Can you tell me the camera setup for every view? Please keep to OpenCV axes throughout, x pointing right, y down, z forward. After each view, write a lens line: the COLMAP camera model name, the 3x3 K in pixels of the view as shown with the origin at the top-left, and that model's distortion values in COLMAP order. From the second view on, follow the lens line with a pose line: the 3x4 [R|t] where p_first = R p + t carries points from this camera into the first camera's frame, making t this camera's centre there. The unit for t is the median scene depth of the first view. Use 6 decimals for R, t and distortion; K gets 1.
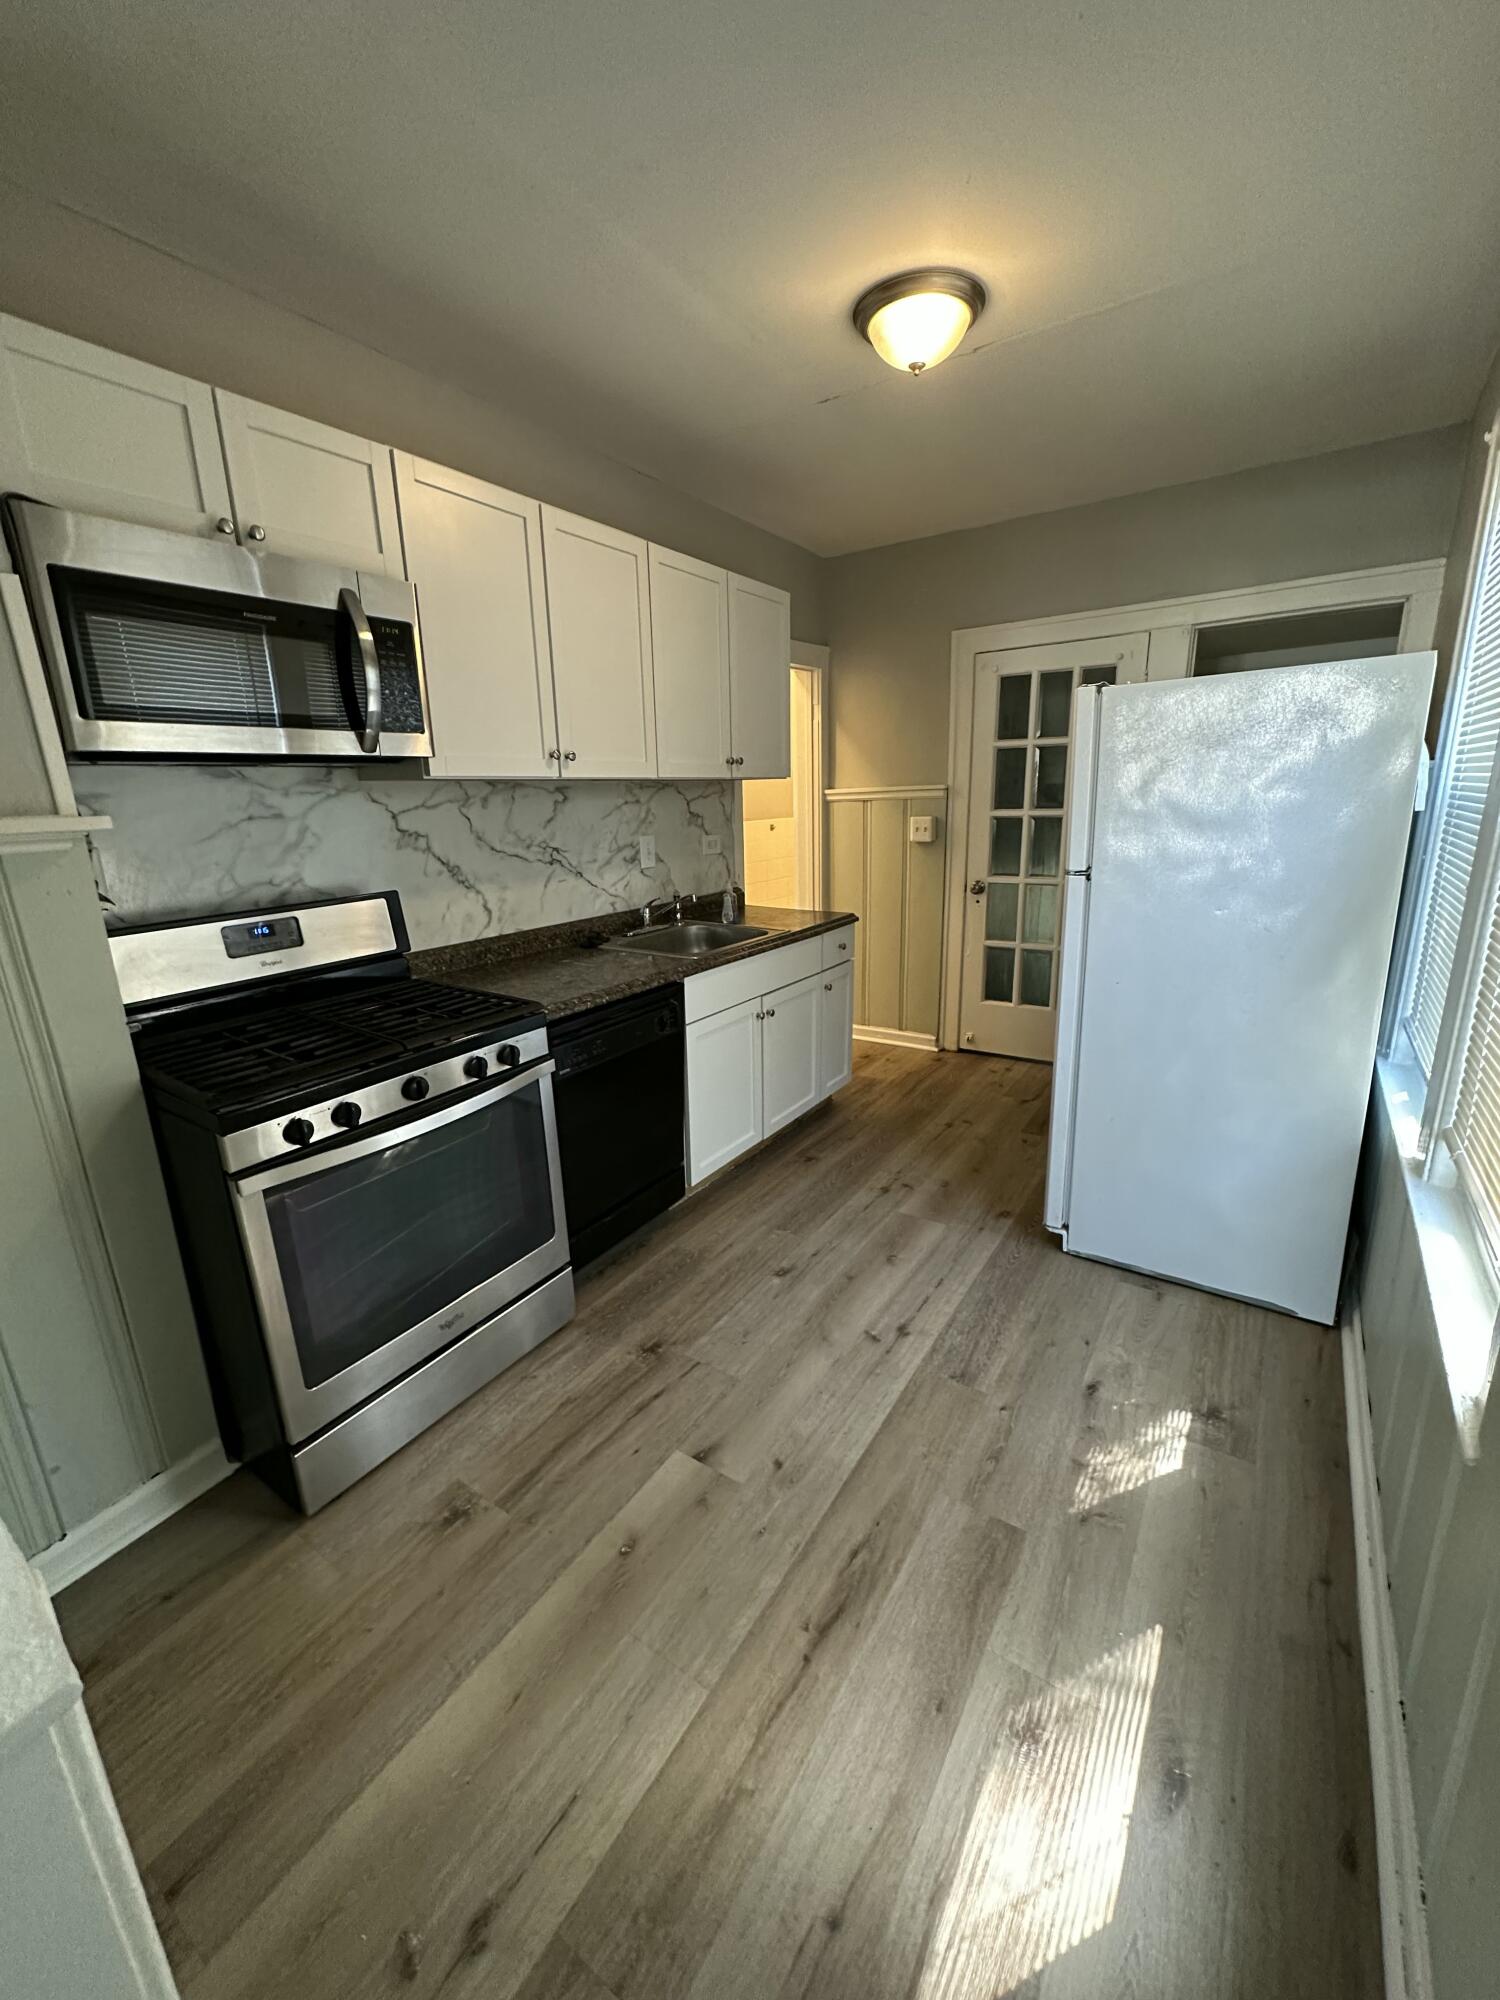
lens RADIAL K [[804.3, 0, 746.8], [0, 804.3, 998.1], [0, 0, 1]] dist [0.000220, -0.000325]
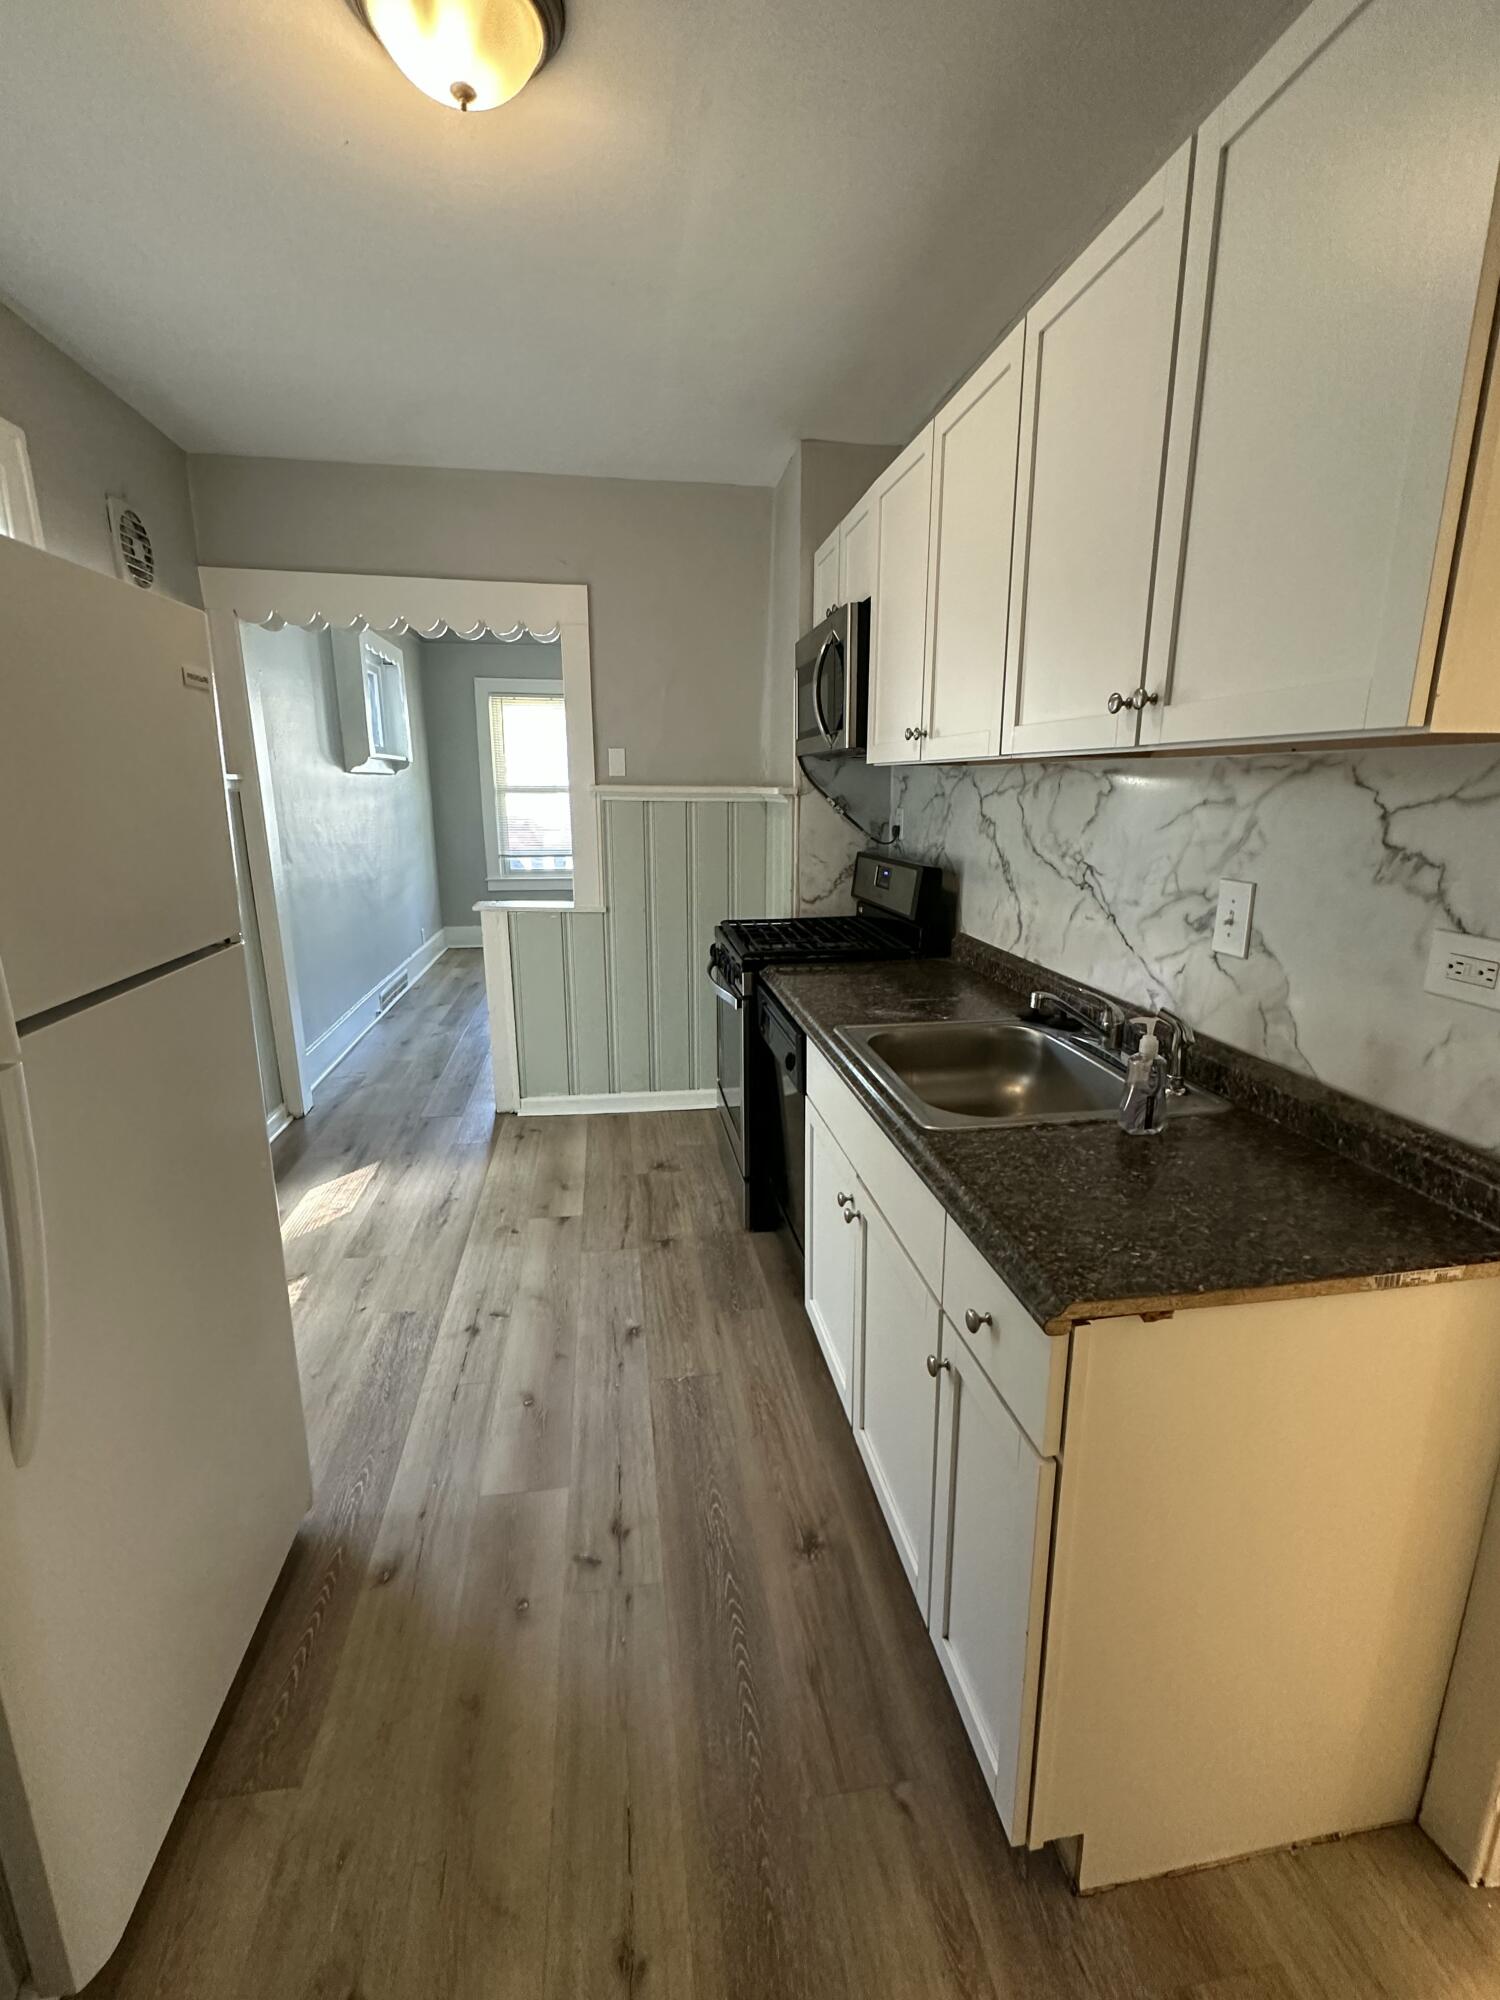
lens RADIAL K [[892.3, 0, 752.7], [0, 892.3, 1000.0], [0, 0, 1]] dist [0.001498, 0.000456]
pose [[-0.732688, 0.178557, -0.656723, 0.462206], [-0.158945, 0.893386, 0.420235, -0.362103], [0.661743, 0.412284, -0.626193, 1.370221]]
